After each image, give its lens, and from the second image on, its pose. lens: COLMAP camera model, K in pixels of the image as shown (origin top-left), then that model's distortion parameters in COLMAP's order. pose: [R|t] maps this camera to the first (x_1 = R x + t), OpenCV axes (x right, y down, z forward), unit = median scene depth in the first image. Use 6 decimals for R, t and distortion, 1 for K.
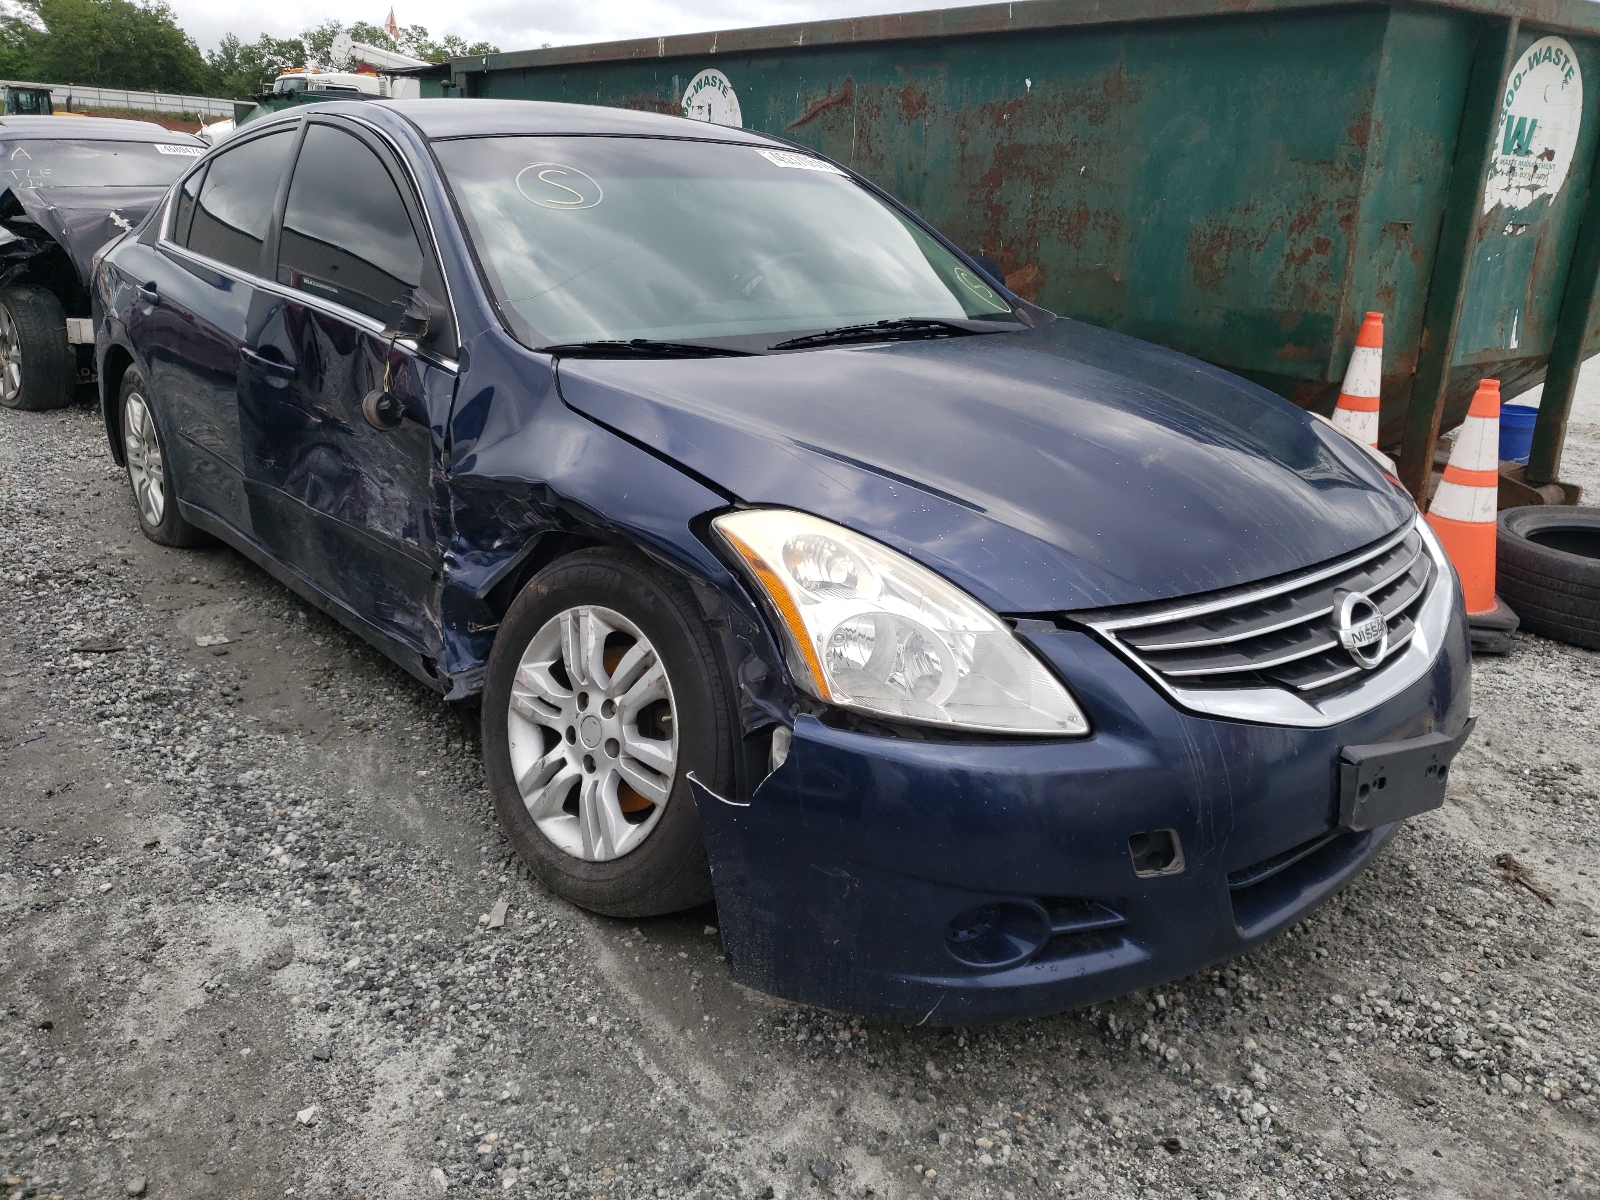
lens RADIAL K [[1197.2, 0, 800.0], [0, 1197.2, 600.0], [0, 0, 1]] dist [0.043016, -0.051795]
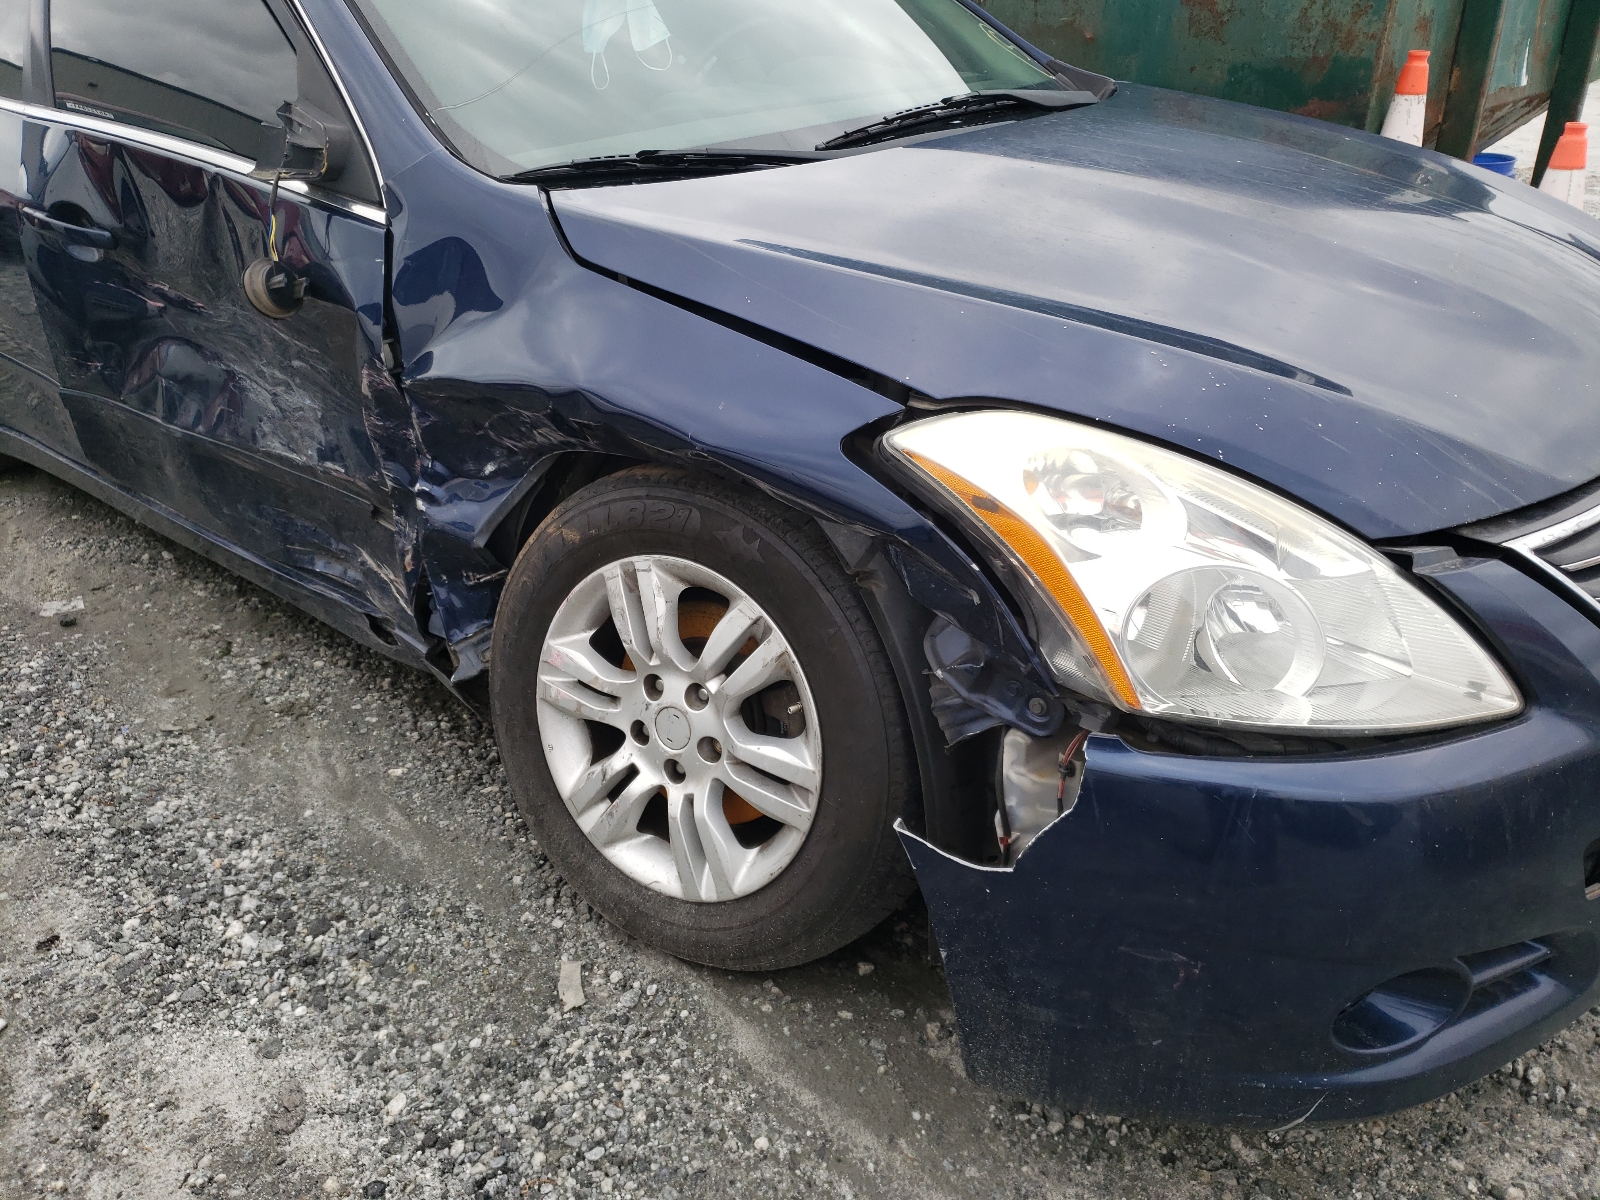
lens RADIAL K [[1225.9, 0, 800.0], [0, 1225.9, 600.0], [0, 0, 1]] dist [0.018126, -0.000639]
pose [[0.987620, -0.116348, 0.105213, -0.158596], [0.099367, 0.983014, 0.154302, -0.067495], [-0.121378, -0.141937, 0.982406, 0.270047]]
